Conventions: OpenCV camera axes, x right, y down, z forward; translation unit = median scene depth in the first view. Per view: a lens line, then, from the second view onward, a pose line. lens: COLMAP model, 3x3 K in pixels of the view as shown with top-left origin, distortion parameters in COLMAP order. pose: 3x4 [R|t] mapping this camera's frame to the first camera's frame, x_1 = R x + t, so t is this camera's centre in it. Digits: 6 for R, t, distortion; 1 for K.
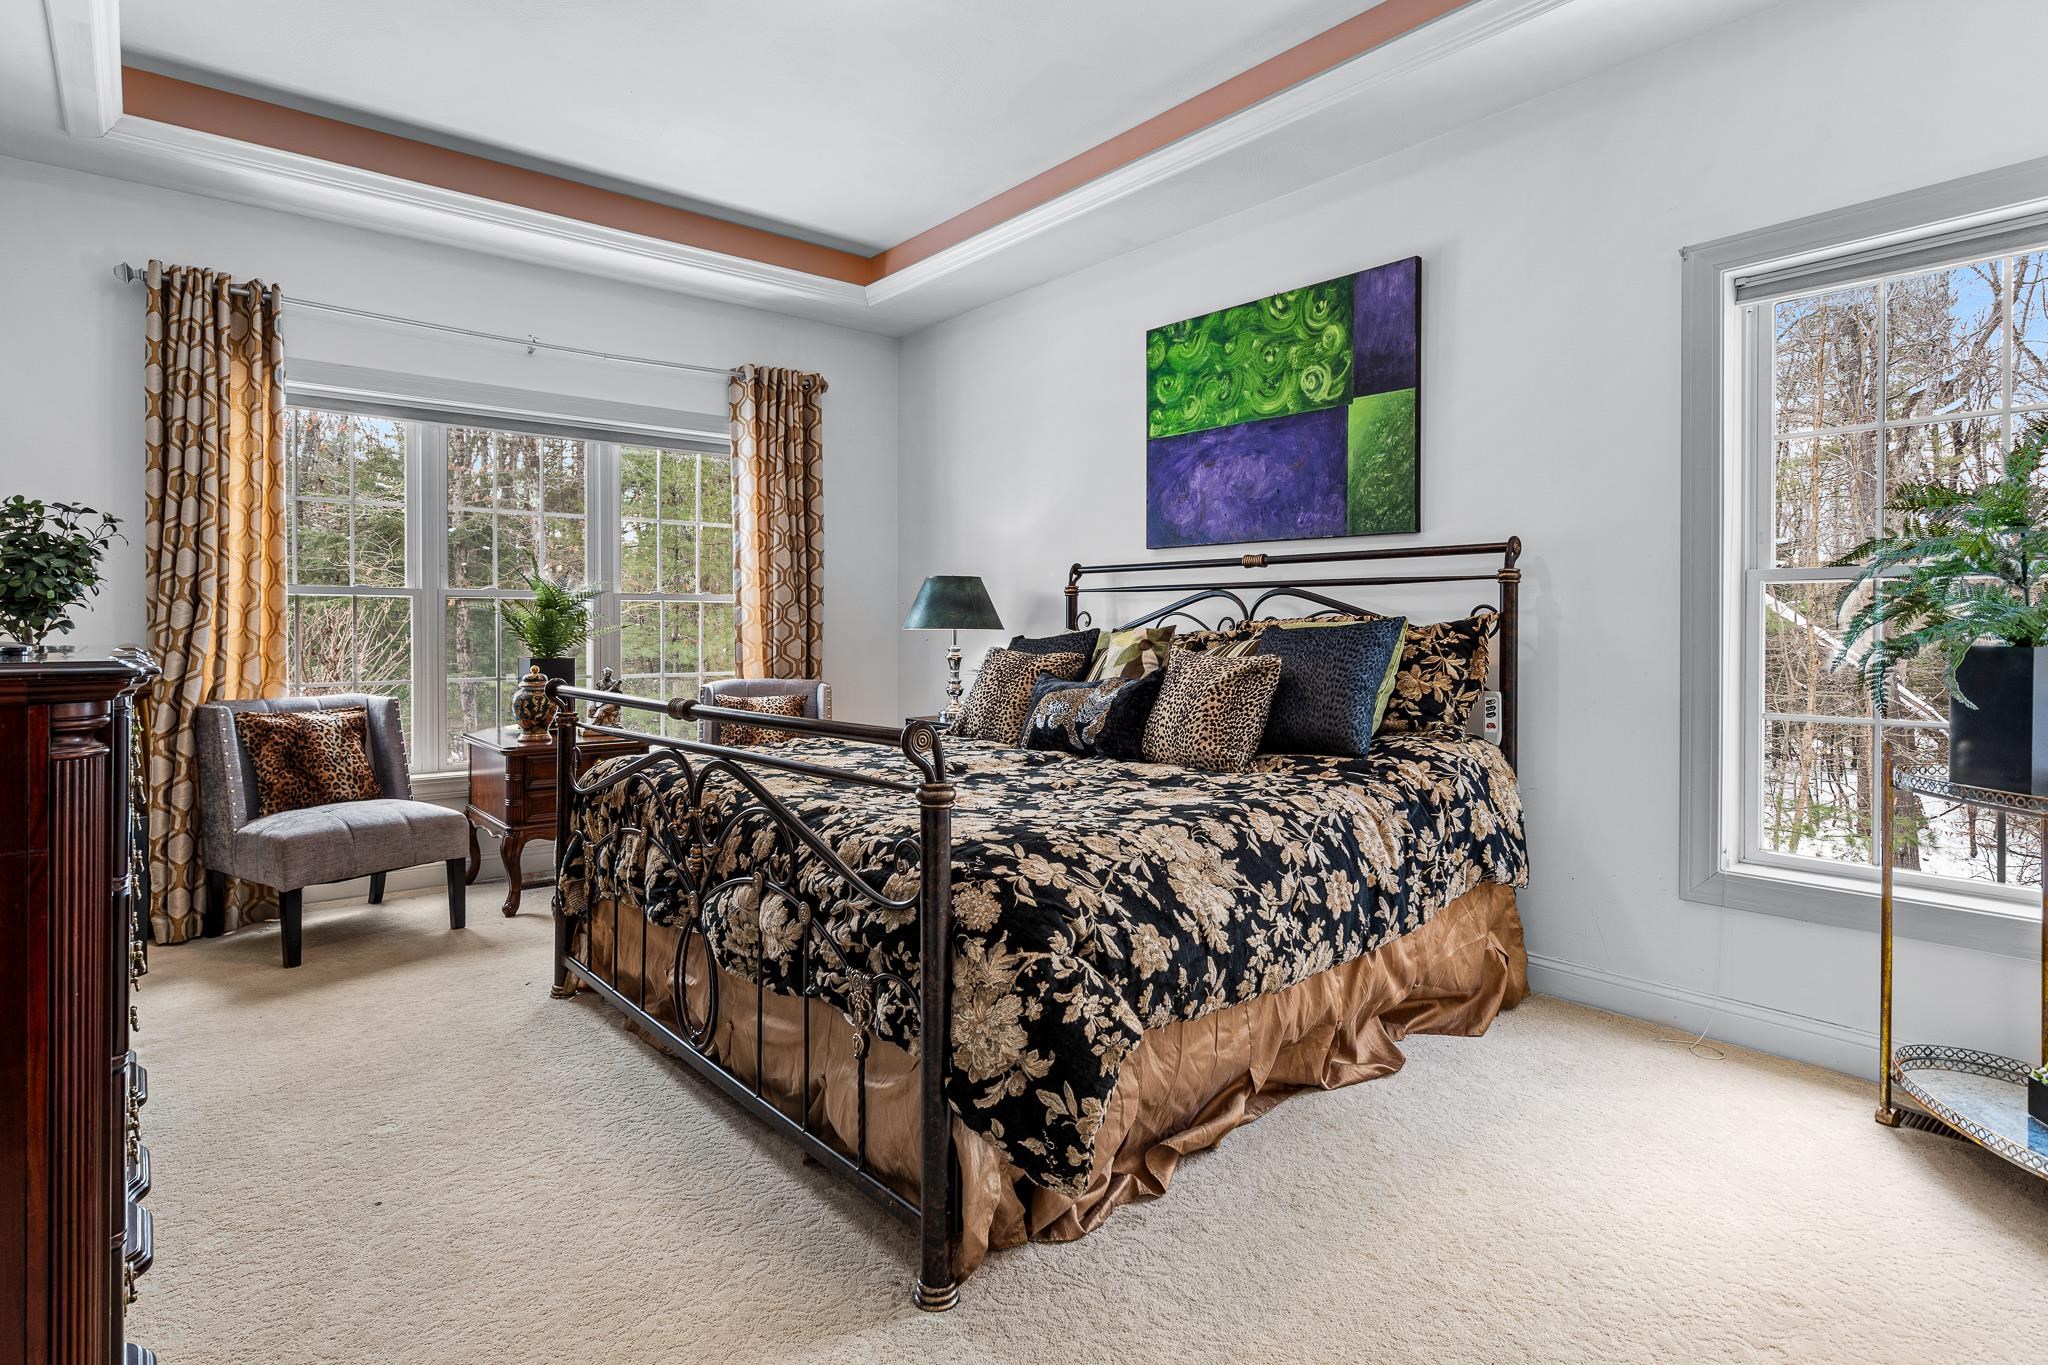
lens RADIAL K [[1068.2, 0, 1012.1], [0, 1068.2, 628.6], [0, 0, 1]] dist [0.002825, 0.001163]
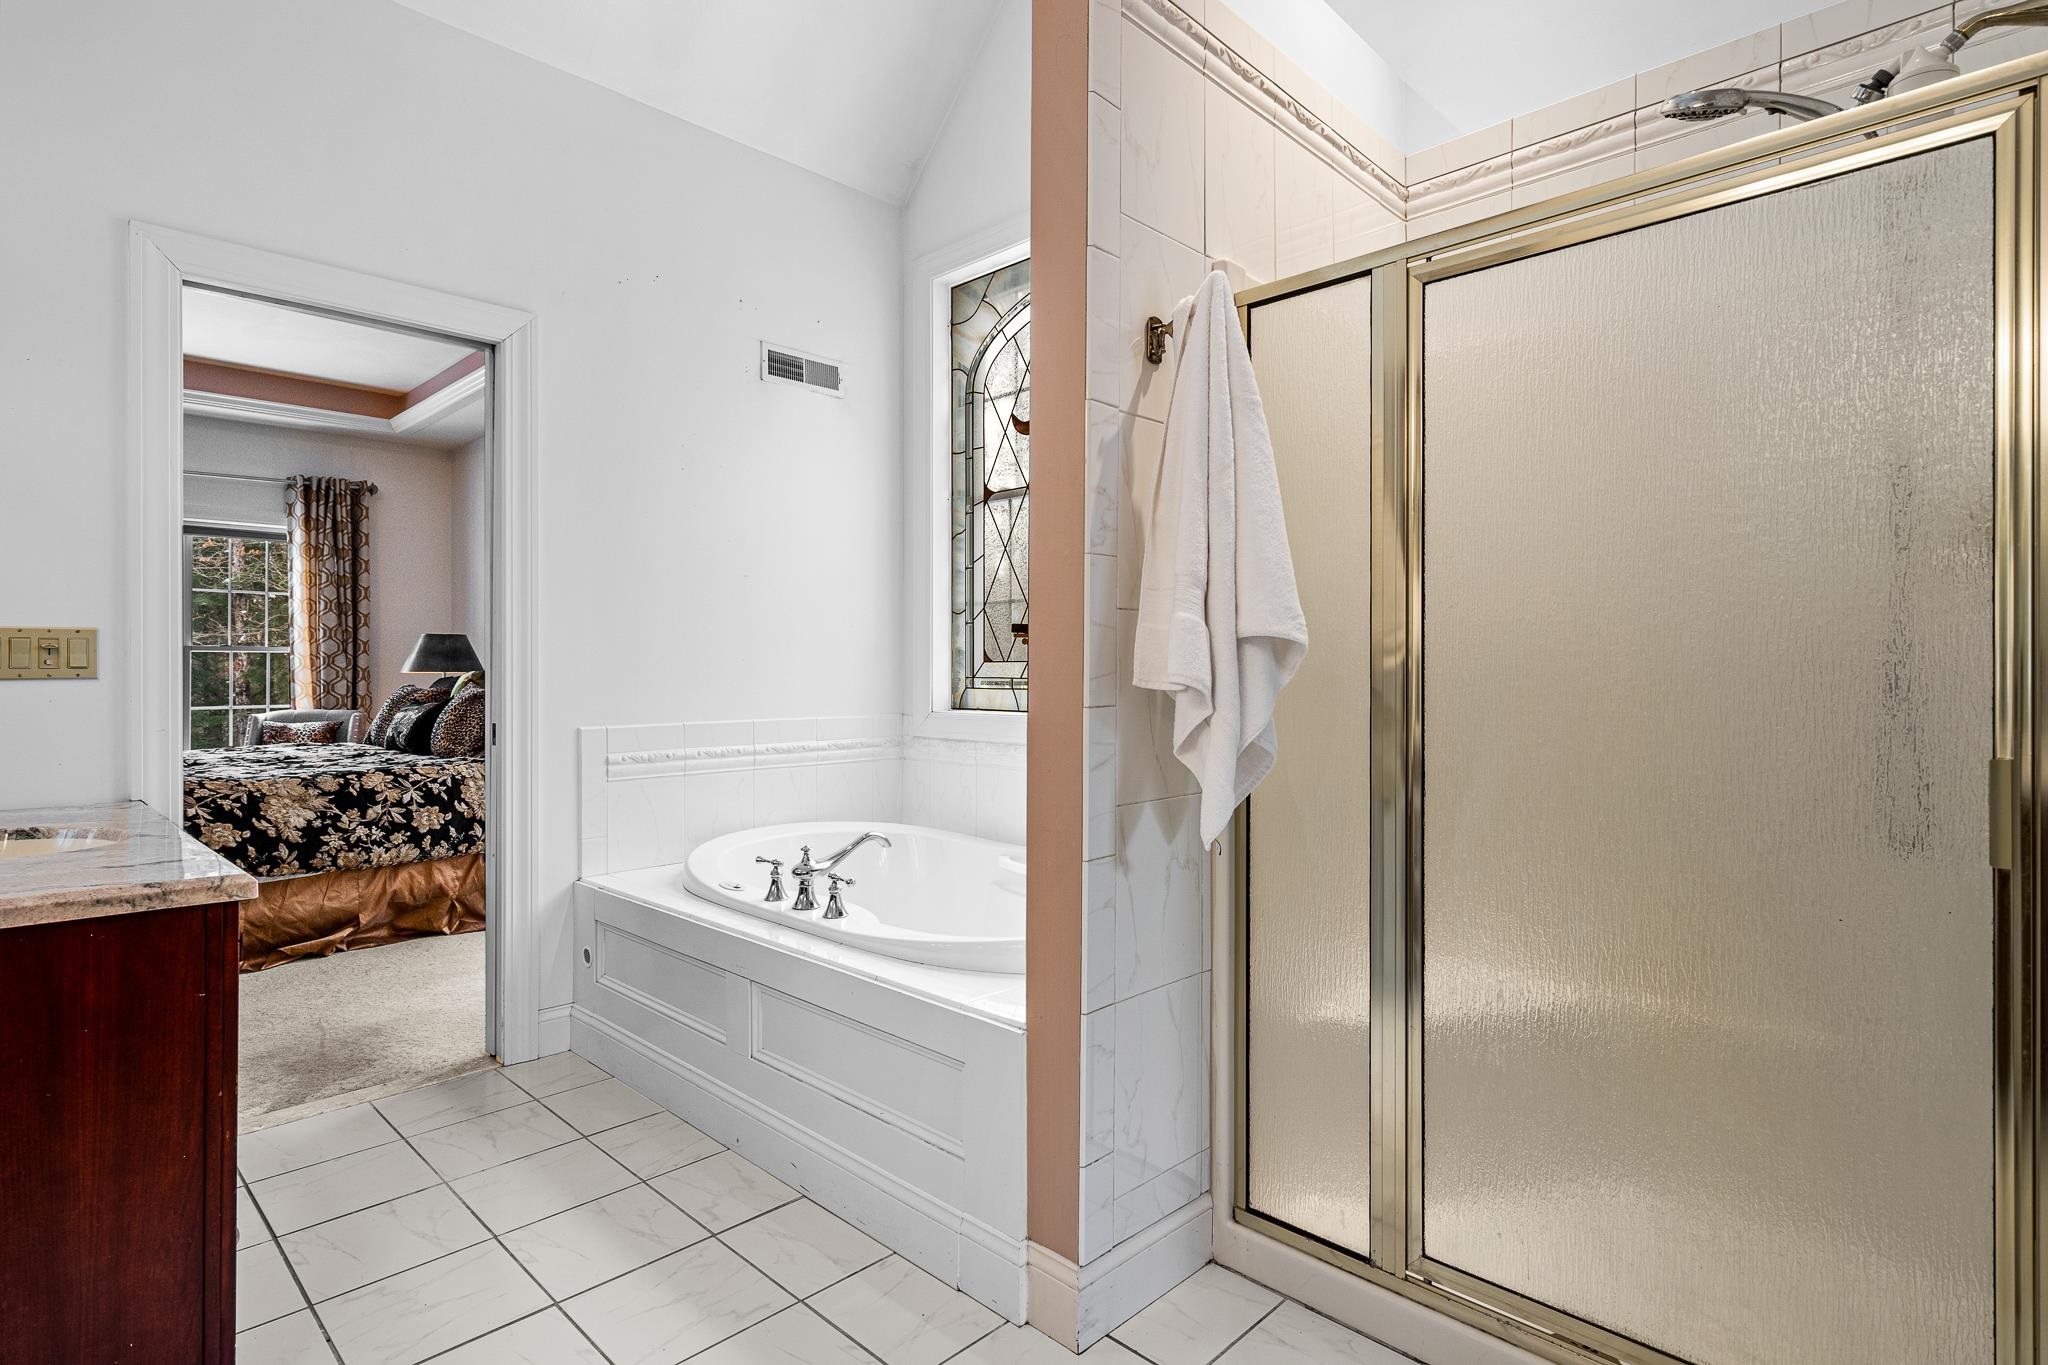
lens RADIAL K [[1037.0, 0, 1028.9], [0, 1037.0, 662.7], [0, 0, 1]] dist [0.000833, -0.000091]
pose [[0.993789, -0.000671, 0.111276, 0.677342], [0.001696, 0.999957, -0.009121, 0.002131], [-0.111265, 0.009253, 0.993748, -0.513852]]
